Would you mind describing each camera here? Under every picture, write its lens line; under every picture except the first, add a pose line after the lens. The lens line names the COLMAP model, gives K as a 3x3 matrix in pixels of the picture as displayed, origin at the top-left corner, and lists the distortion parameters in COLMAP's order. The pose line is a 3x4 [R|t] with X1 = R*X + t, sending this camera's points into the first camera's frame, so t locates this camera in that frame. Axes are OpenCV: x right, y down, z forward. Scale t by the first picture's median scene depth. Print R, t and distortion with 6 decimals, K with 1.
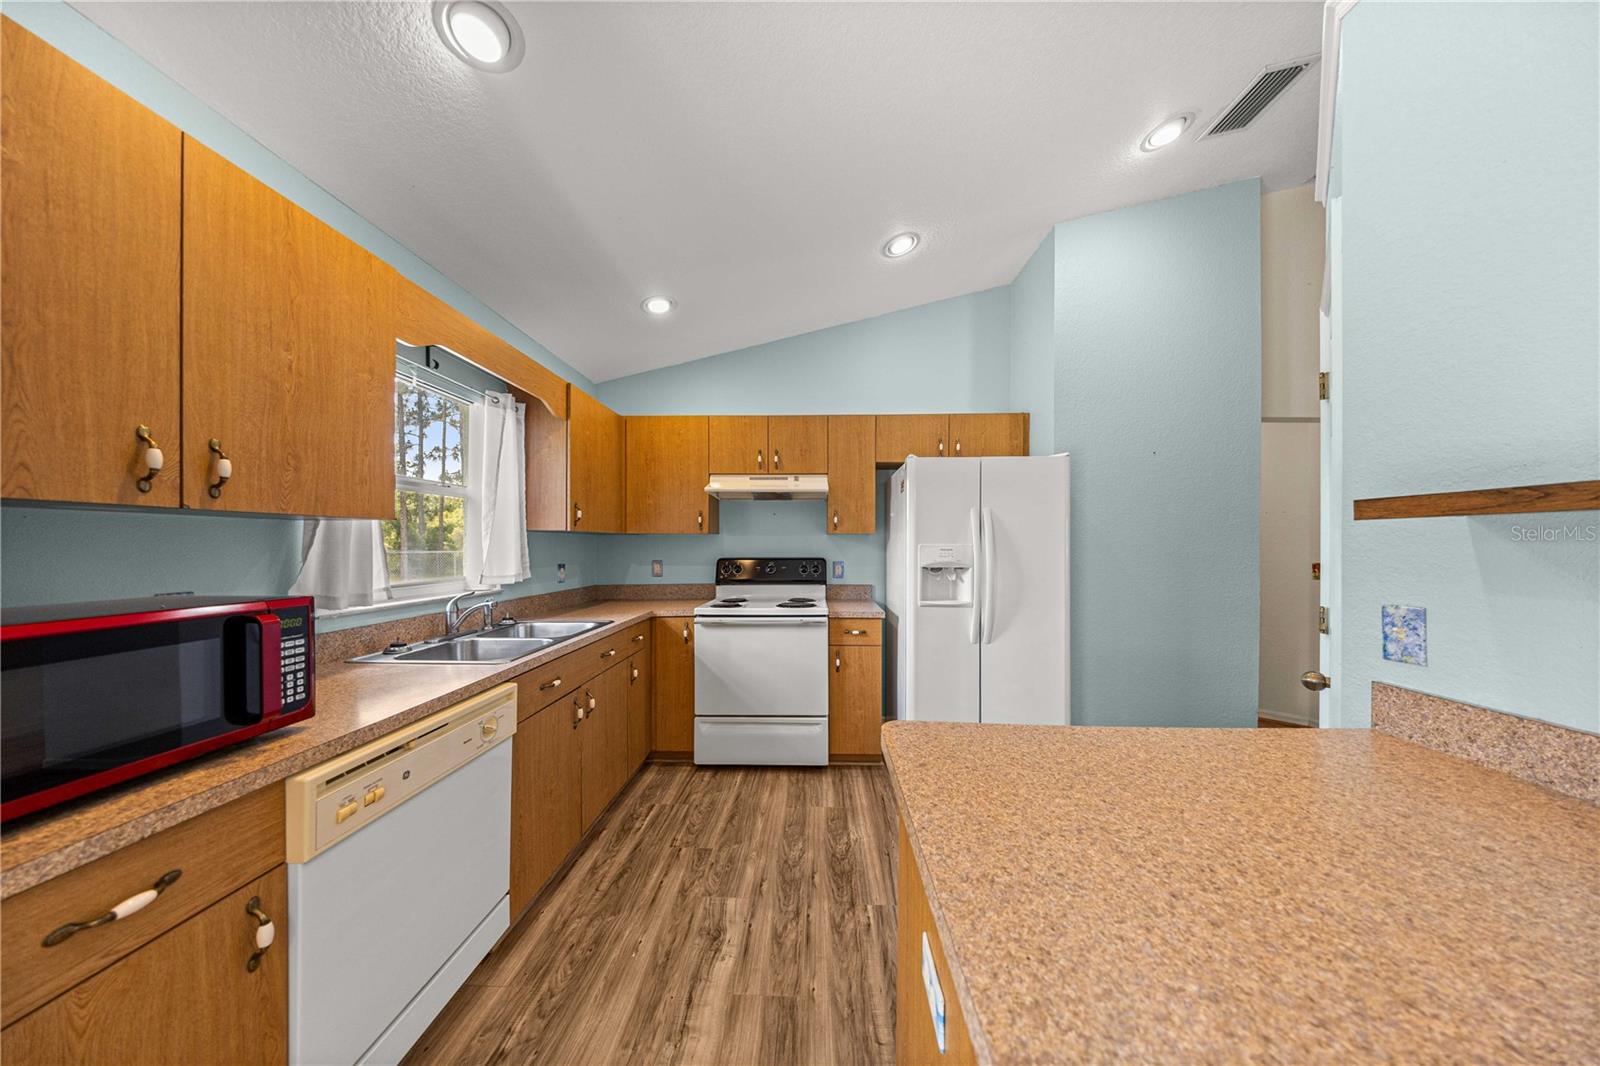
lens RADIAL K [[472.5, 0, 803.6], [0, 472.5, 546.7], [0, 0, 1]] dist [0.001062, -0.000032]
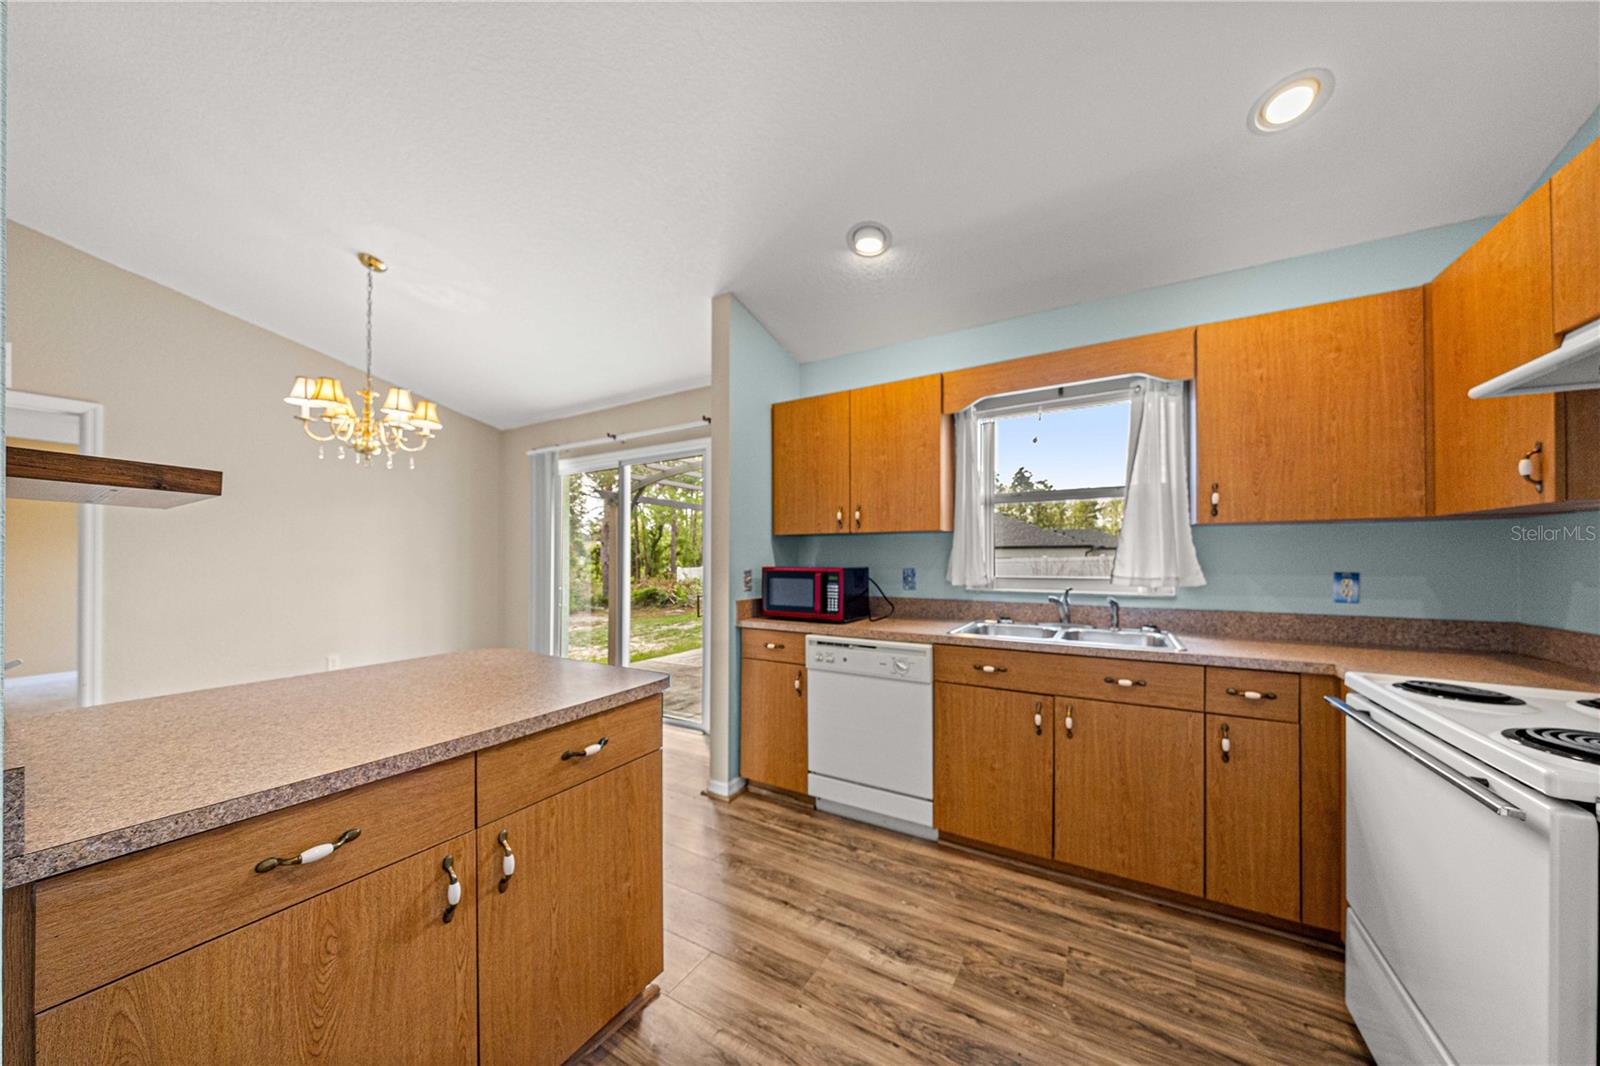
lens RADIAL K [[538.4, 0, 802.4], [0, 538.4, 551.7], [0, 0, 1]] dist [-0.000499, 0.000483]
pose [[-0.480767, -0.003316, -0.876842, 0.557420], [-0.002523, 0.999994, -0.002398, 0.014883], [0.876845, 0.001060, -0.480773, 0.875306]]
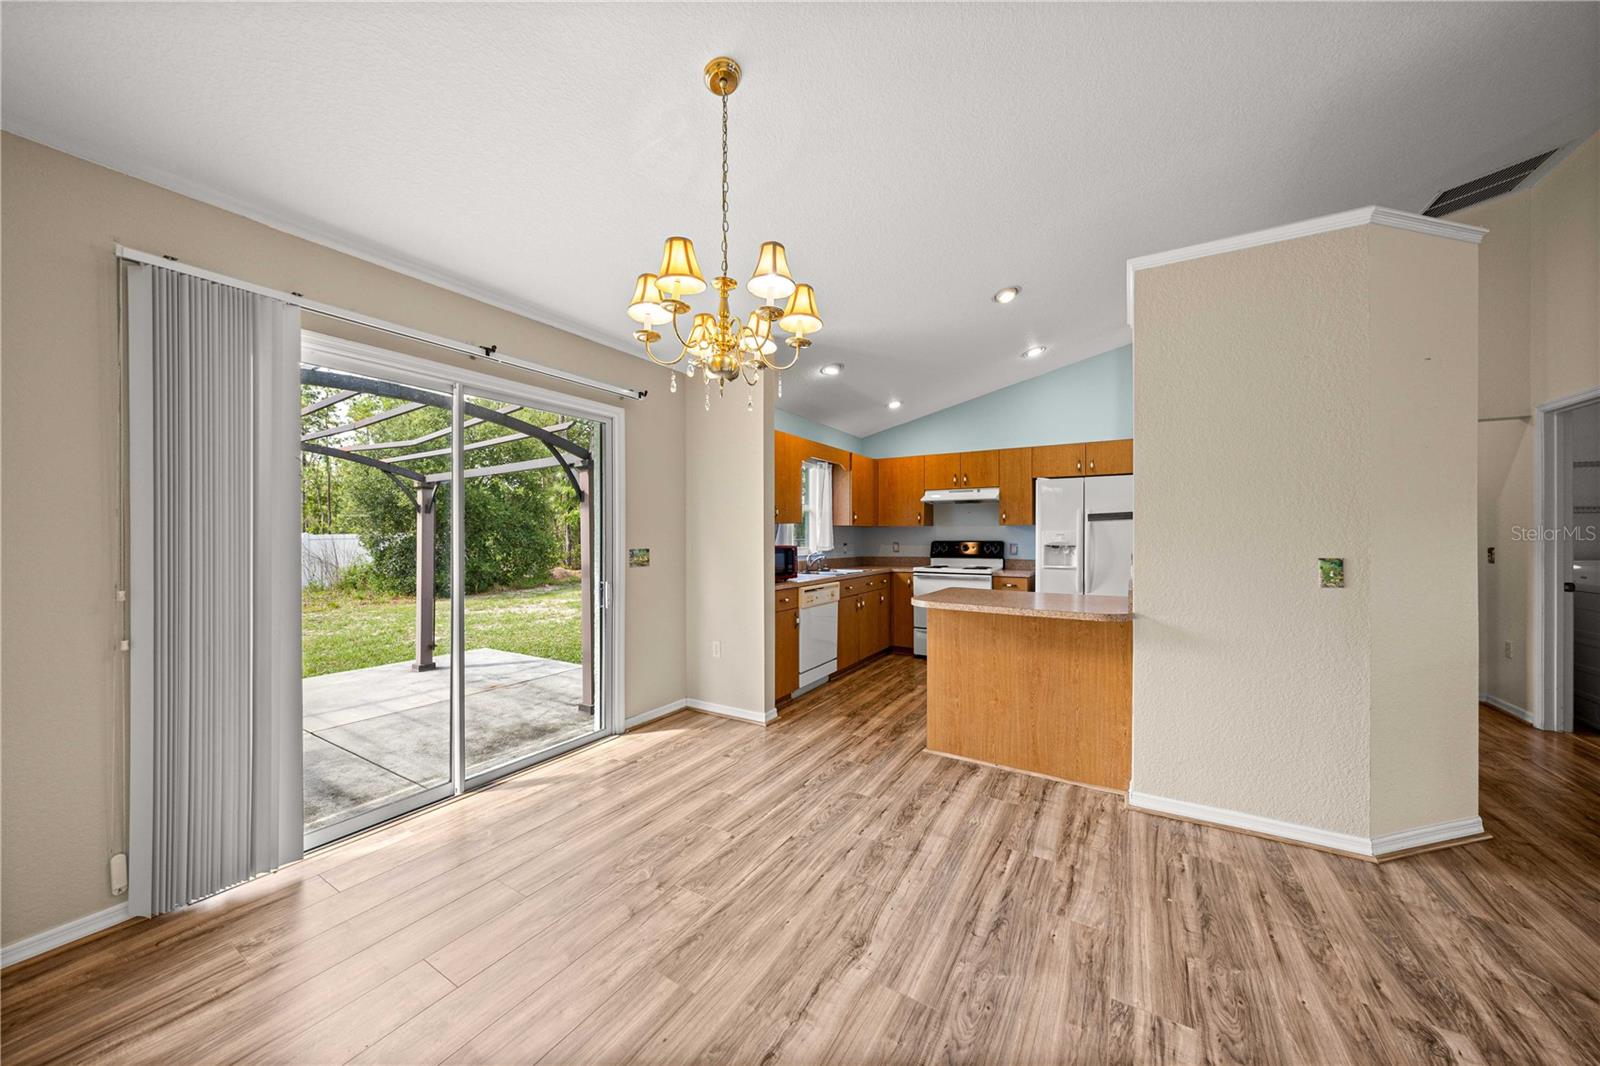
lens RADIAL K [[538.4, 0, 801.0], [0, 538.4, 539.7], [0, 0, 1]] dist [-0.000499, 0.000483]
pose [[0.872688, 0.000695, -0.488278, 0.447891], [0.001000, 0.999994, 0.003210, 0.018594], [0.488278, -0.003290, 0.872682, -1.131115]]
